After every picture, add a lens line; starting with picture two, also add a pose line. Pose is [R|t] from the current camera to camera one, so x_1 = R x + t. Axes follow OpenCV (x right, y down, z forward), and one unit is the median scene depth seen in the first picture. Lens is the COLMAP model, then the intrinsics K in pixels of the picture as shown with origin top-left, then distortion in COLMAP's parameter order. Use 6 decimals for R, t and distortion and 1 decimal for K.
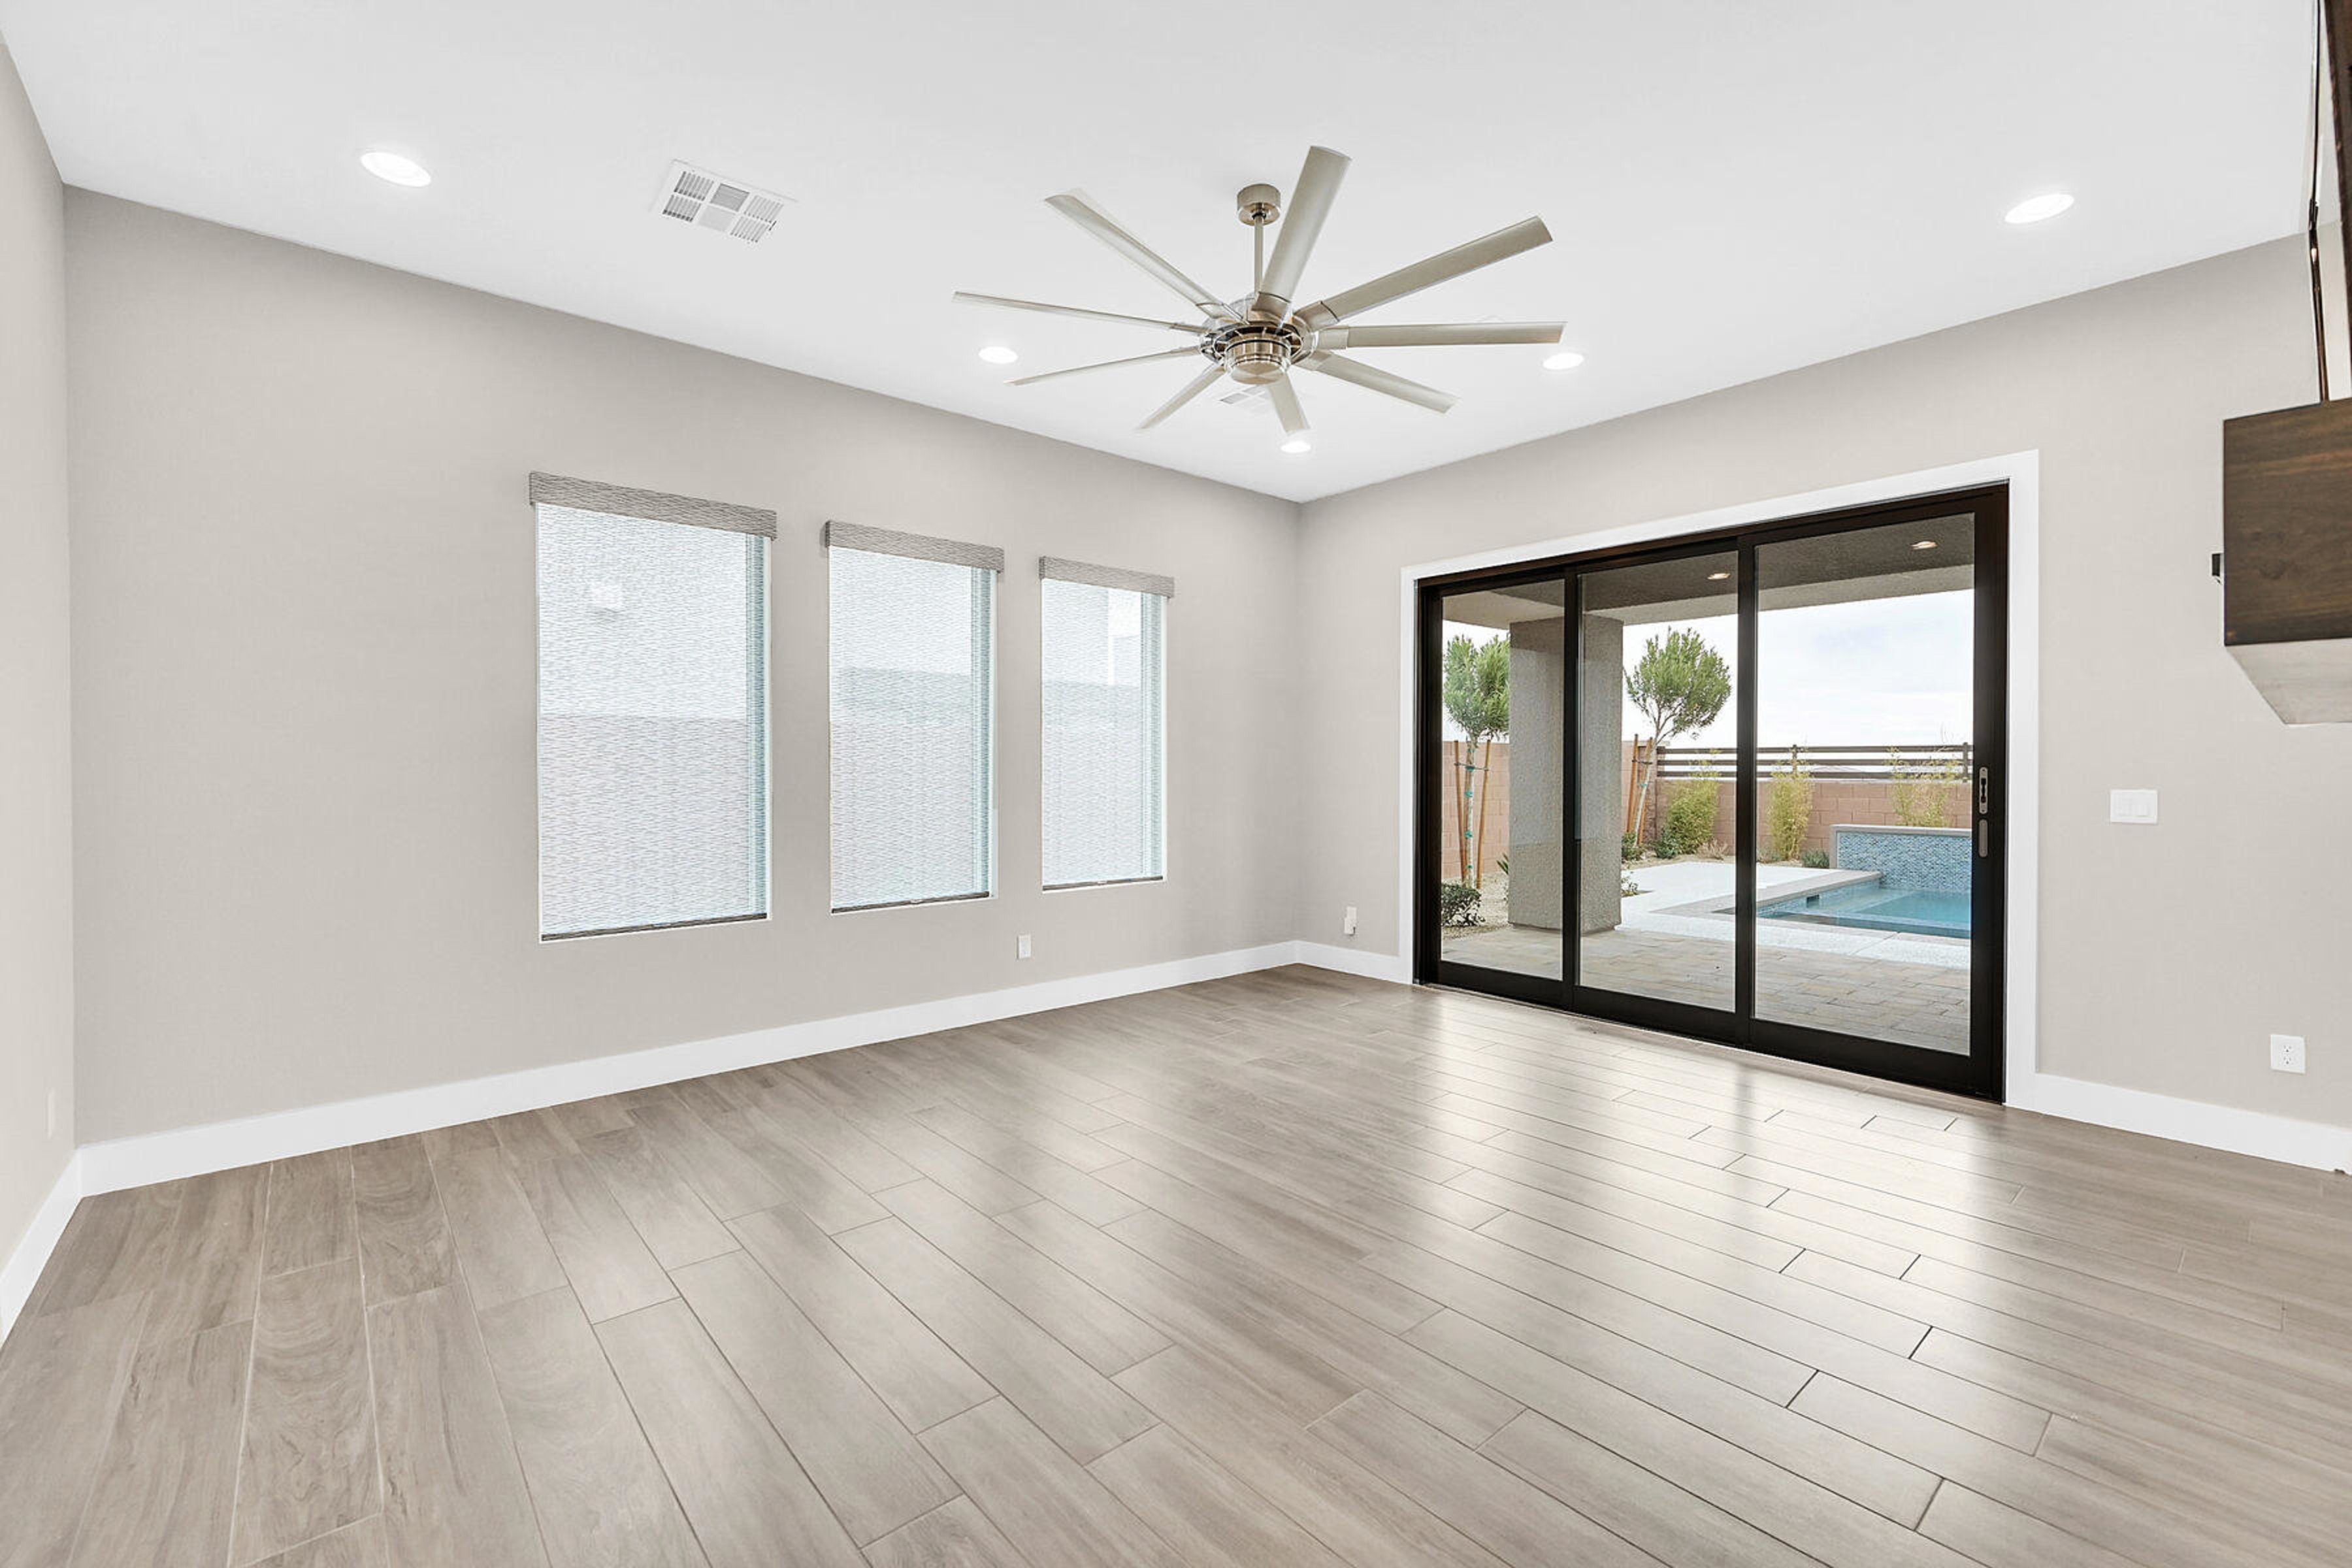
lens RADIAL K [[1008.3, 0, 1172.0], [0, 1008.3, 770.7], [0, 0, 1]] dist [-0.000781, -0.000370]
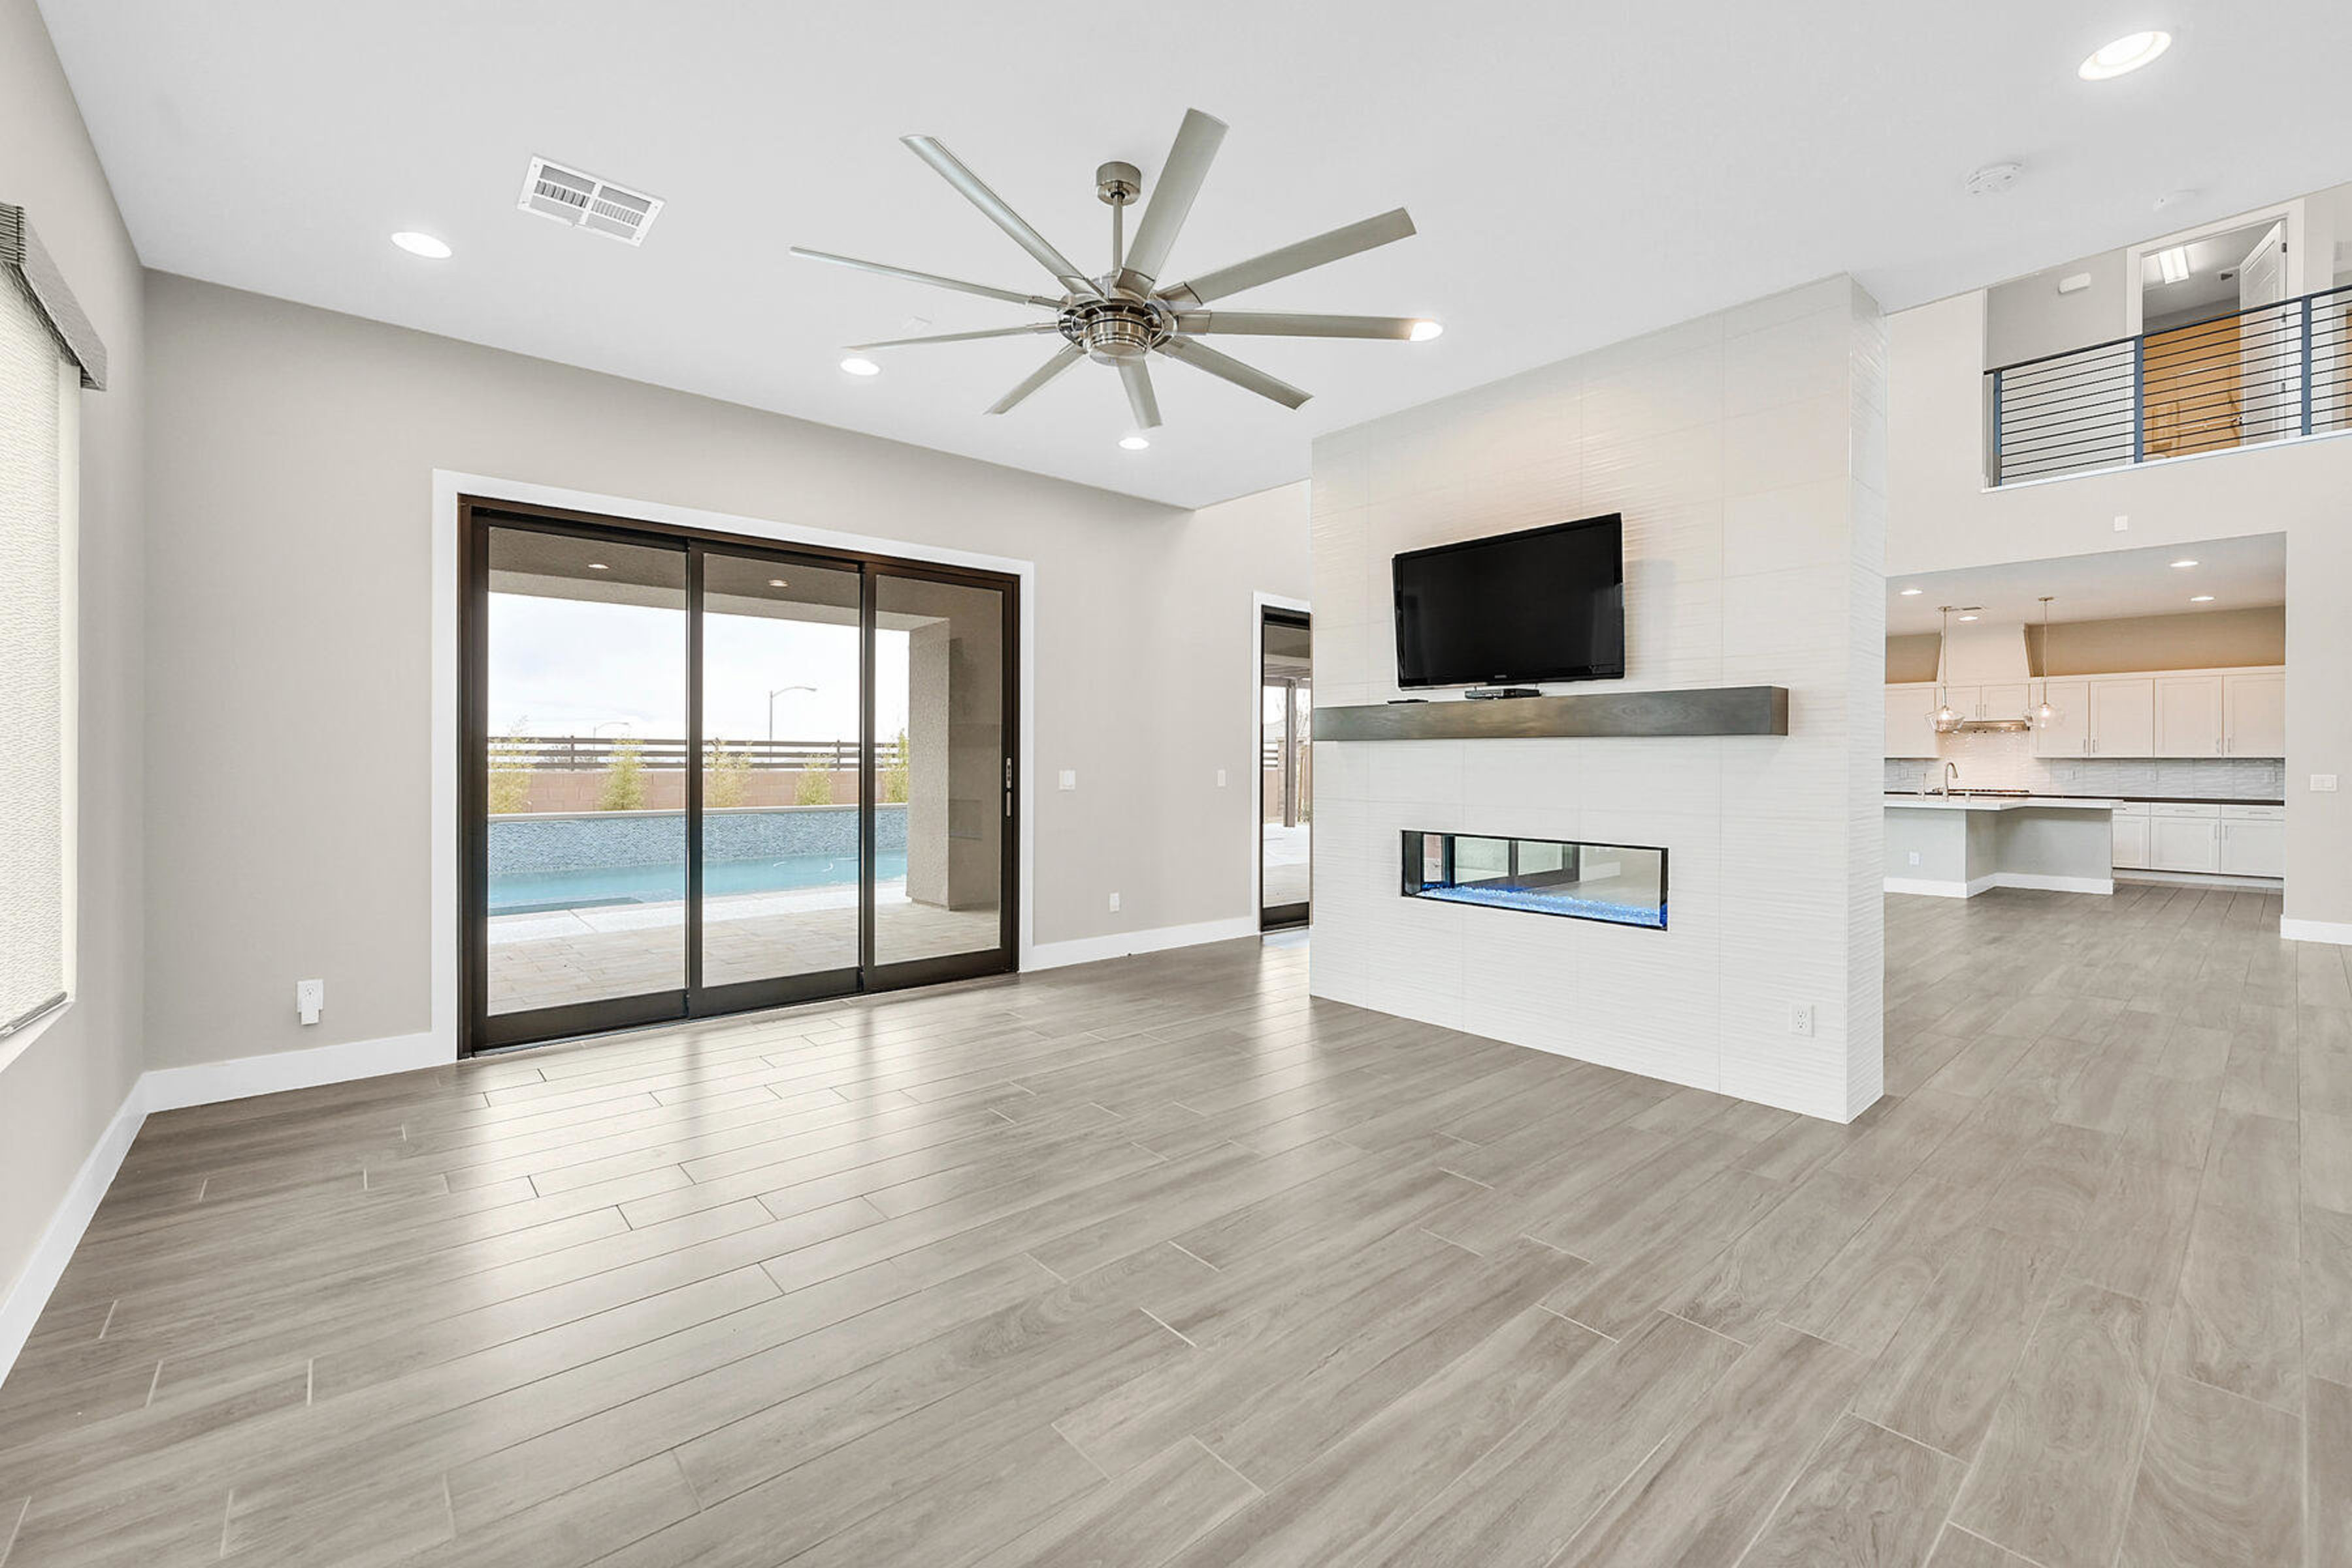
lens RADIAL K [[954.6, 0, 1179.3], [0, 954.6, 776.8], [0, 0, 1]] dist [0.001091, 0.000091]
pose [[0.000256, -0.018079, 0.999837, -0.558701], [0.000597, 0.999836, 0.018079, -0.002093], [-1.000000, 0.000592, 0.000267, 0.627048]]
